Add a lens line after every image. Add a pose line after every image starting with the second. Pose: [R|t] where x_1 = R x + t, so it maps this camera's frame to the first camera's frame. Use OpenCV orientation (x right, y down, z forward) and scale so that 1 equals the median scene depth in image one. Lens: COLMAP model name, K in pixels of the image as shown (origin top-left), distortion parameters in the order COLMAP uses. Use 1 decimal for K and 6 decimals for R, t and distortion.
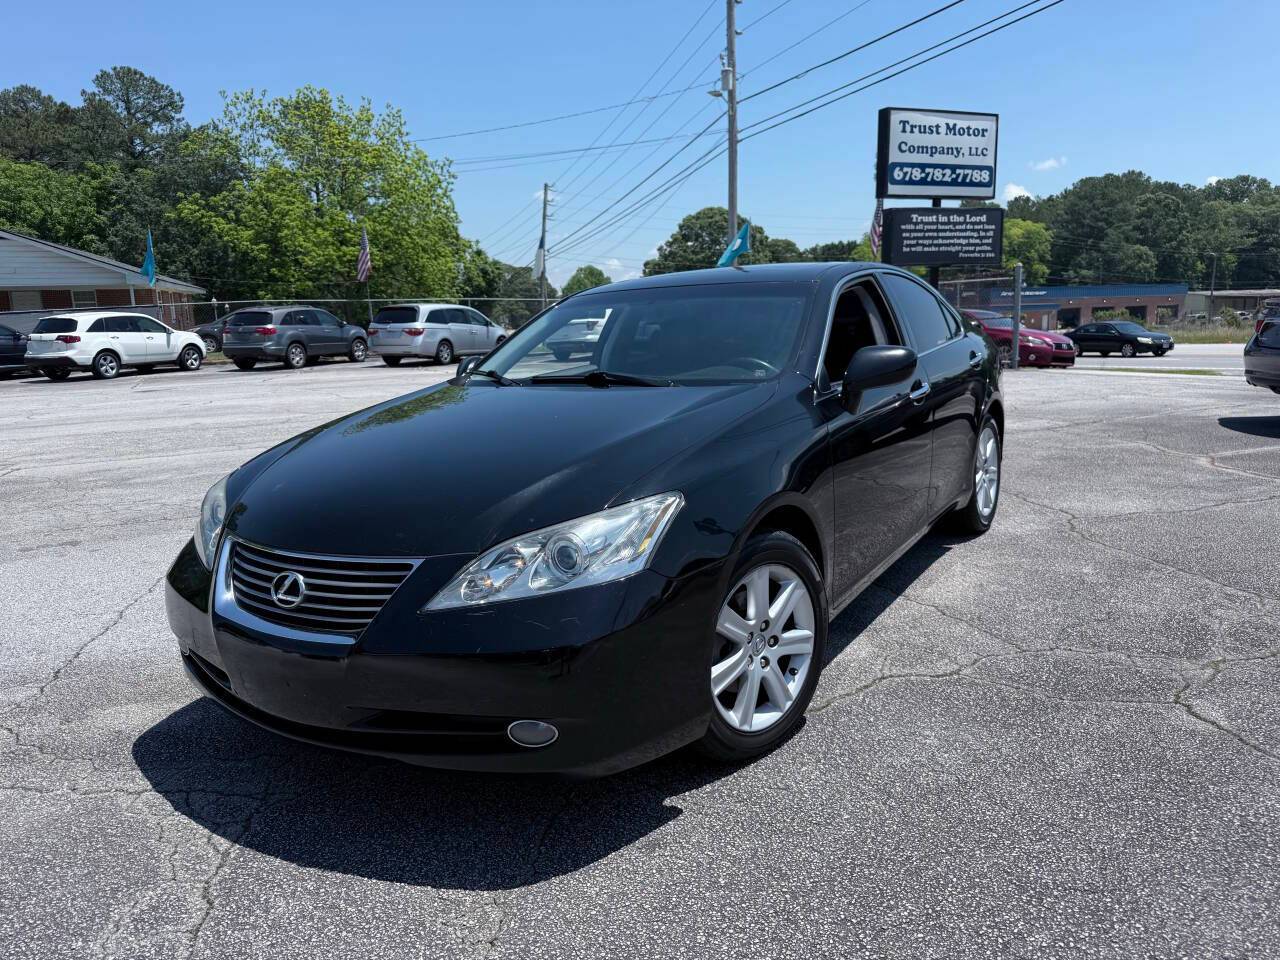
lens RADIAL K [[911.1, 0, 649.3], [0, 911.1, 489.9], [0, 0, 1]] dist [0.008363, -0.015251]
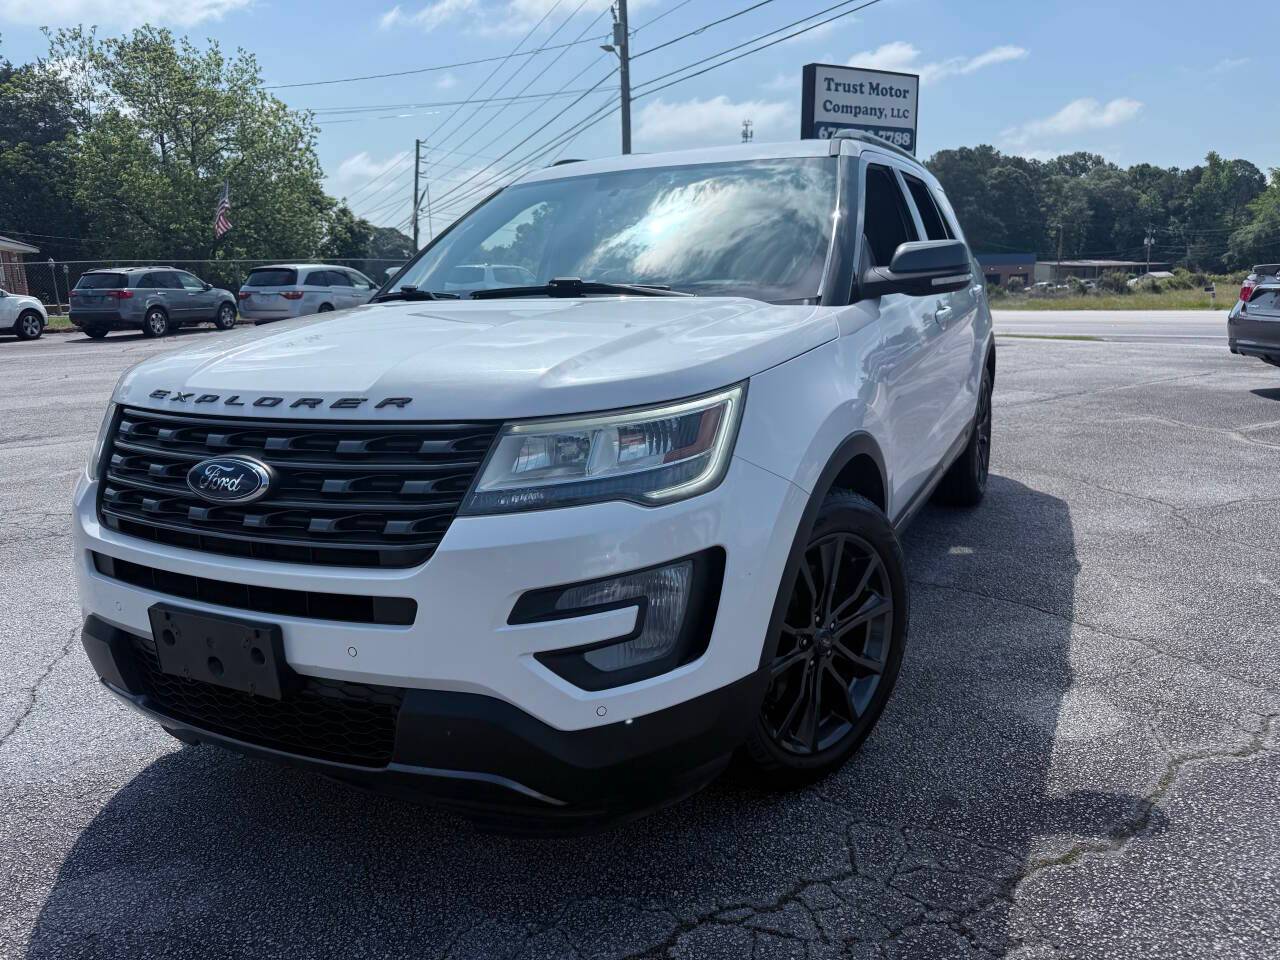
lens RADIAL K [[911.1, 0, 650.1], [0, 911.1, 479.0], [0, 0, 1]] dist [0.008363, -0.015251]
pose [[0.990136, -0.023282, 0.138160, -0.048643], [0.019821, 0.999456, 0.026370, -0.009653], [-0.138699, -0.023372, 0.990059, 0.058246]]
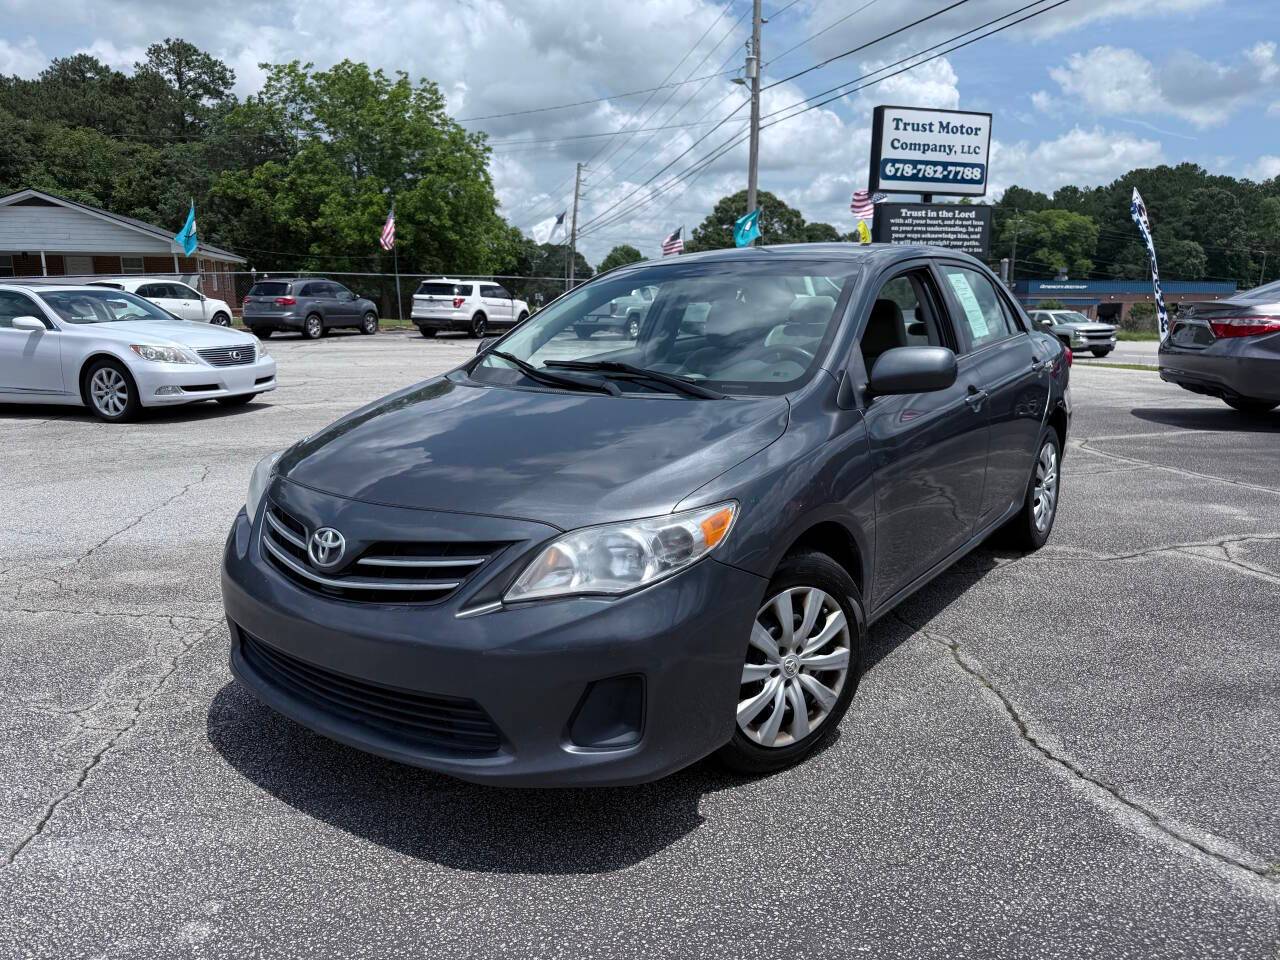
lens RADIAL K [[911.1, 0, 634.7], [0, 911.1, 493.5], [0, 0, 1]] dist [0.008363, -0.015251]
pose [[0.997977, 0.041646, -0.048042, 0.044836], [-0.040486, 0.998871, 0.024861, 0.009639], [0.049023, -0.022865, 0.998536, -0.063683]]
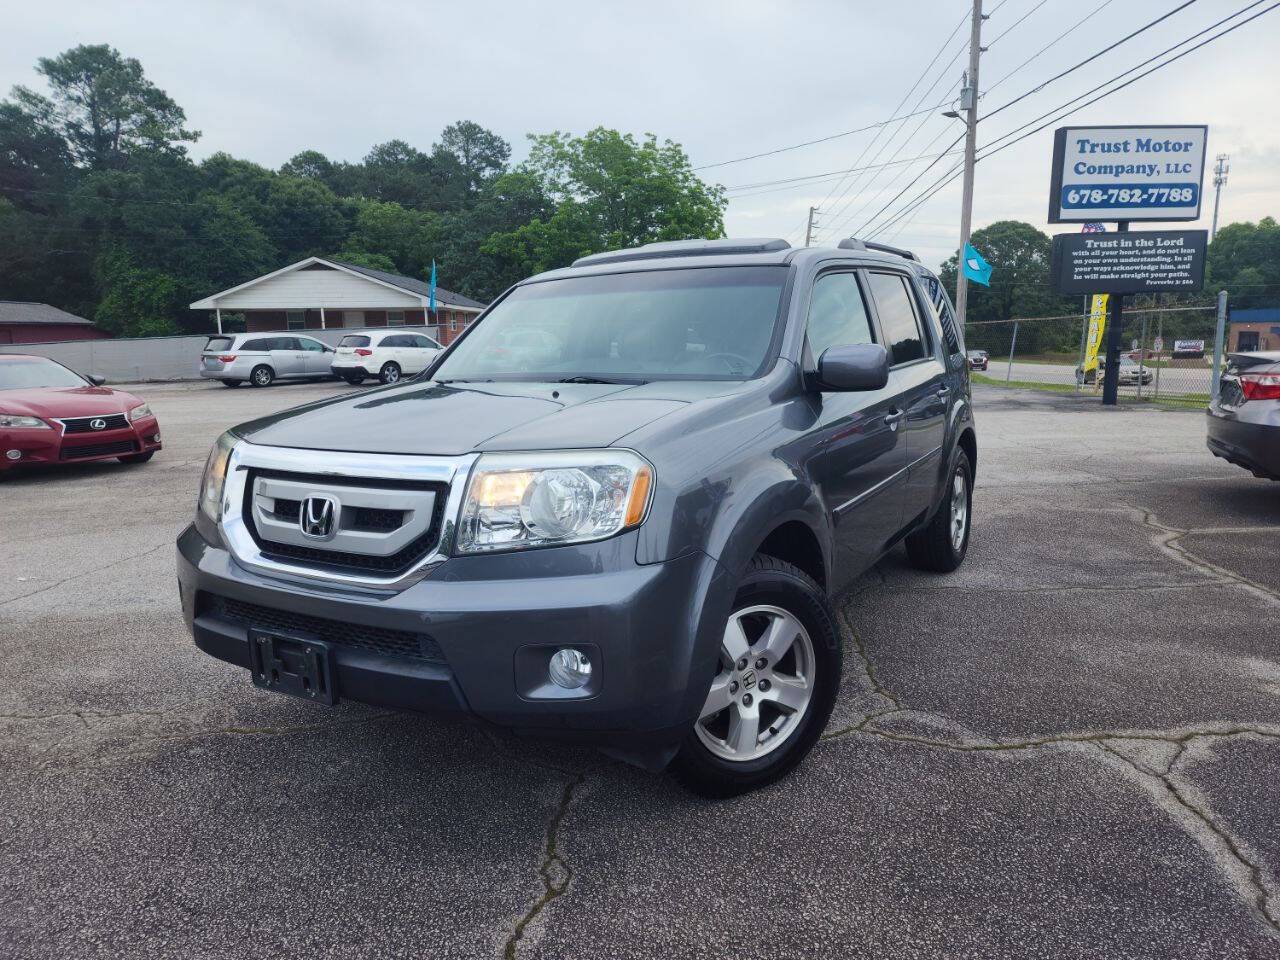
lens RADIAL K [[865.1, 0, 639.1], [0, 865.1, 489.2], [0, 0, 1]] dist [0.032345, -0.025542]
pose [[0.944681, 0.070168, -0.320398, 0.153137], [-0.072823, 0.997338, 0.003705, -0.016980], [0.319806, 0.019832, 0.947276, 0.013235]]
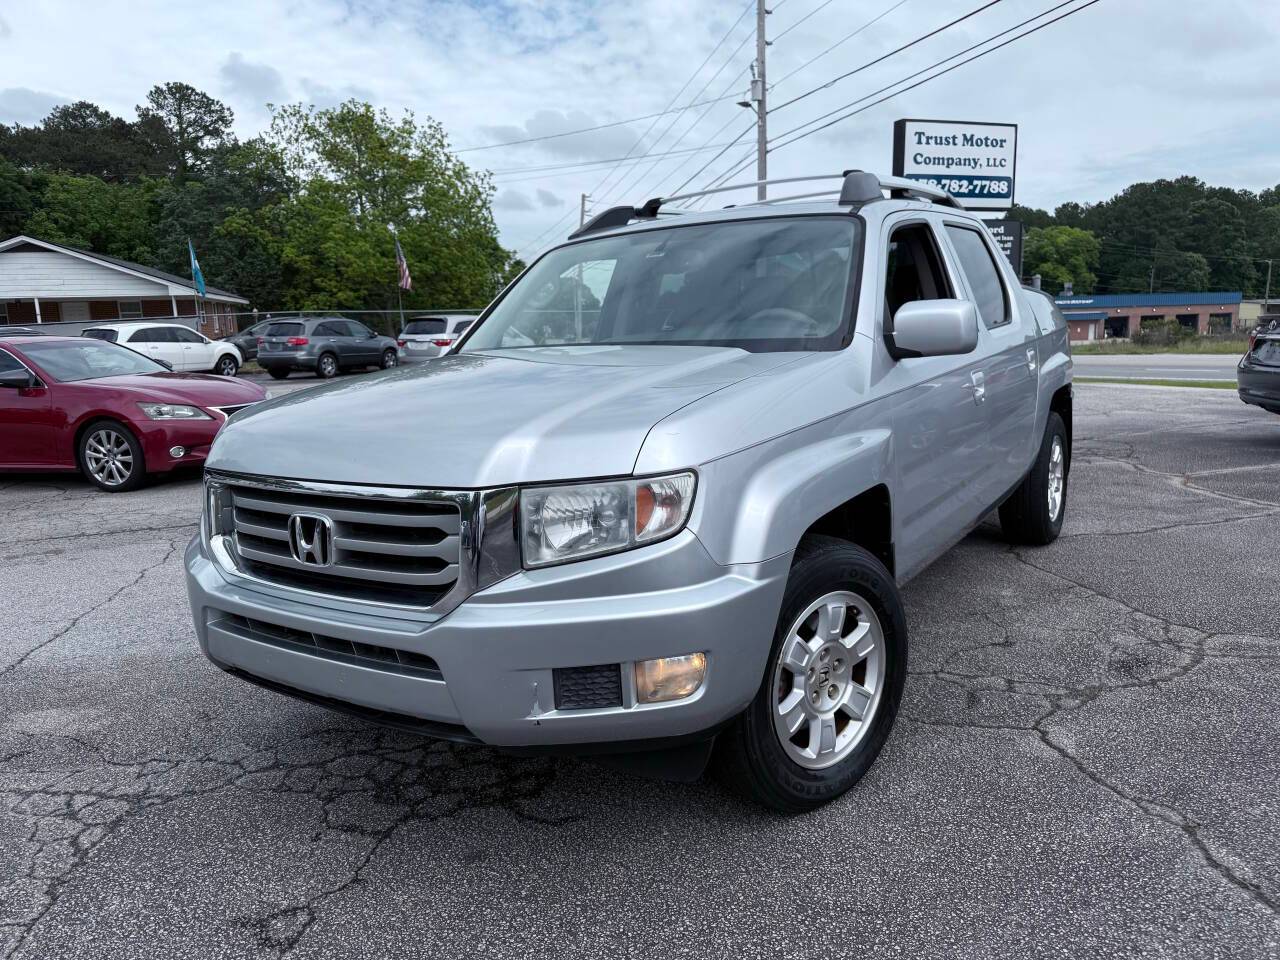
lens RADIAL K [[911.1, 0, 649.6], [0, 911.1, 492.1], [0, 0, 1]] dist [0.008363, -0.015251]
pose [[0.998935, 0.008633, -0.045327, 0.031657], [-0.008906, 0.999943, -0.005813, -0.003306], [0.045274, 0.006211, 0.998955, -0.005503]]
